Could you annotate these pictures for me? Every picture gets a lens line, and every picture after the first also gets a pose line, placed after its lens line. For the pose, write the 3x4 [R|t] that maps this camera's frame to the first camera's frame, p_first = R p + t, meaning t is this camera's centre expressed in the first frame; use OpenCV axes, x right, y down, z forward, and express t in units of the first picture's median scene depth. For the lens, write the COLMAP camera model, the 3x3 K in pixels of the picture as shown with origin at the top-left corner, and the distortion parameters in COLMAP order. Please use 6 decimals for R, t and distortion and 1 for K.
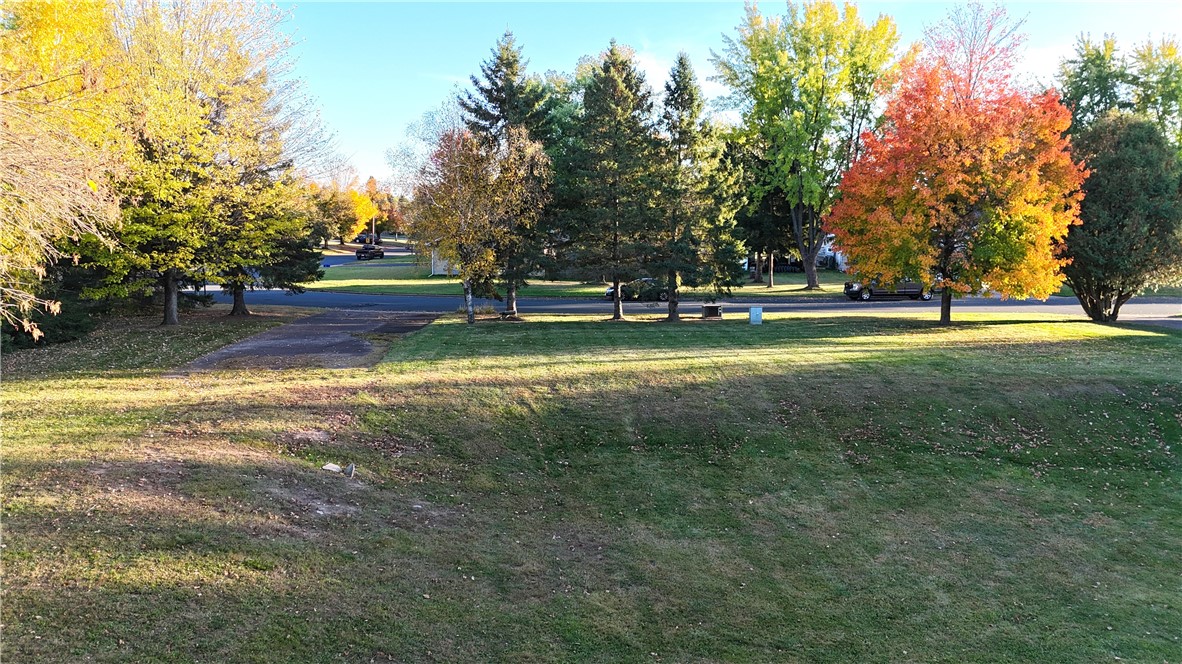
lens RADIAL K [[888.5, 0, 593.7], [0, 888.5, 333.8], [0, 0, 1]] dist [0.090239, -0.077672]
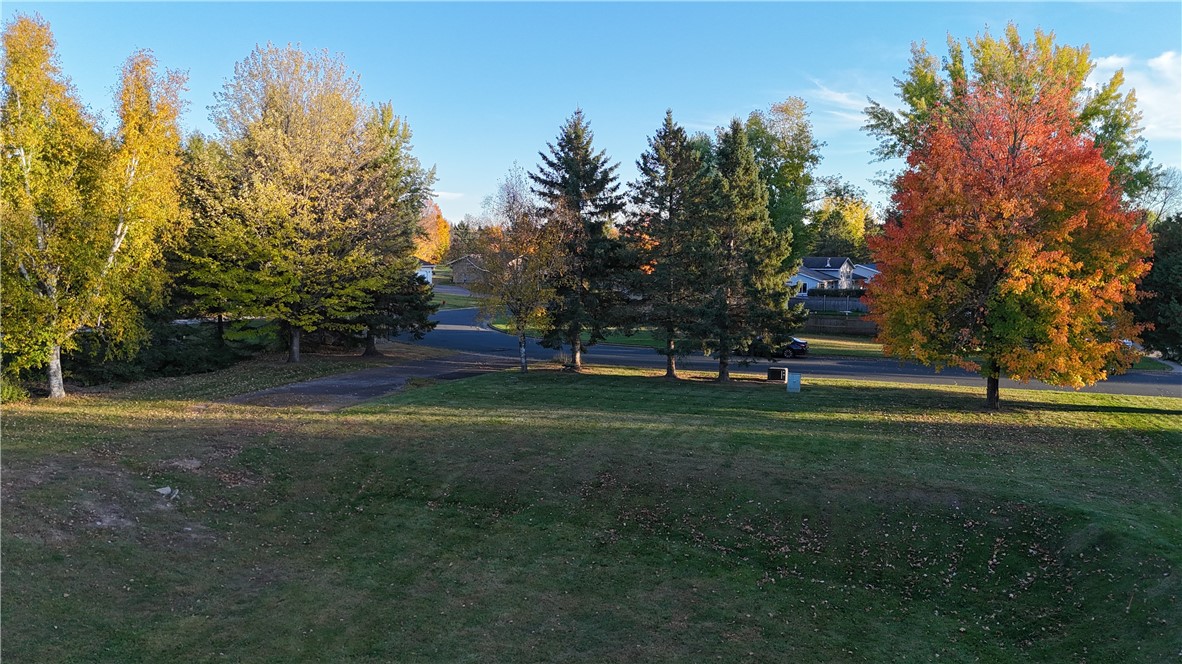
lens RADIAL K [[888.5, 0, 593.7], [0, 888.5, 333.8], [0, 0, 1]] dist [0.090239, -0.077672]
pose [[0.890466, 0.032930, -0.453856, 0.496055], [-0.046418, 0.998749, -0.018607, -0.049613], [0.452675, 0.037636, 0.890881, 0.052399]]
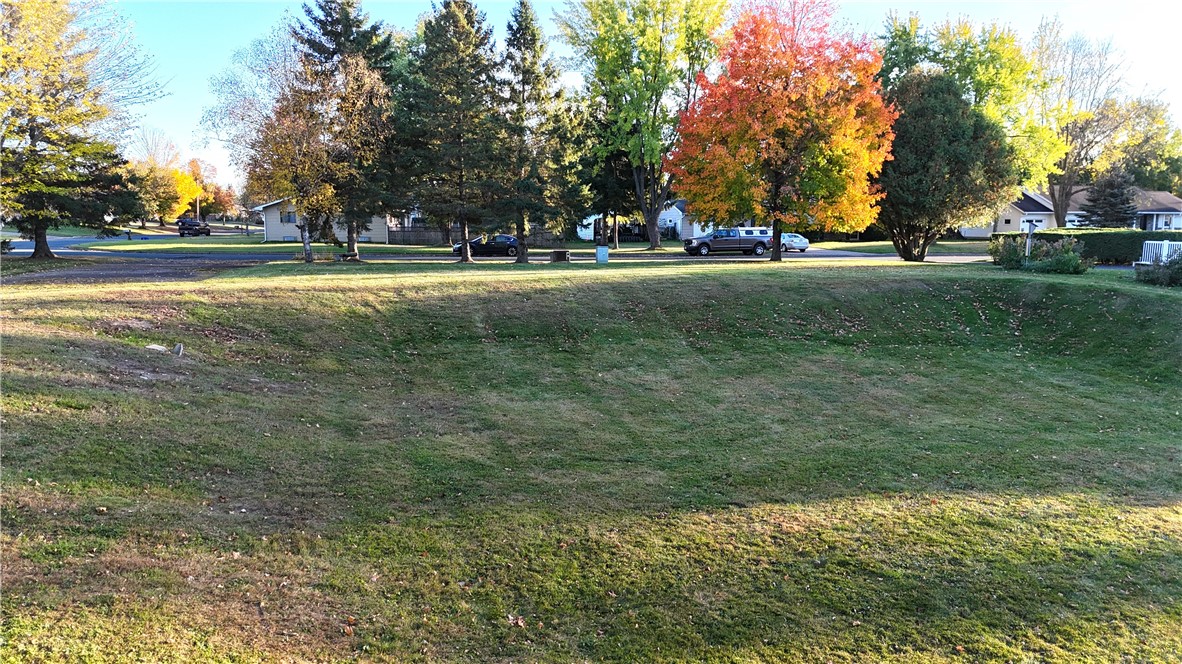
lens RADIAL K [[888.5, 0, 593.7], [0, 888.5, 333.8], [0, 0, 1]] dist [0.090239, -0.077672]
pose [[0.985427, -0.020241, 0.168892, -0.001309], [0.020155, 0.999794, 0.002219, 0.076144], [-0.168902, 0.001218, 0.985632, -0.000902]]
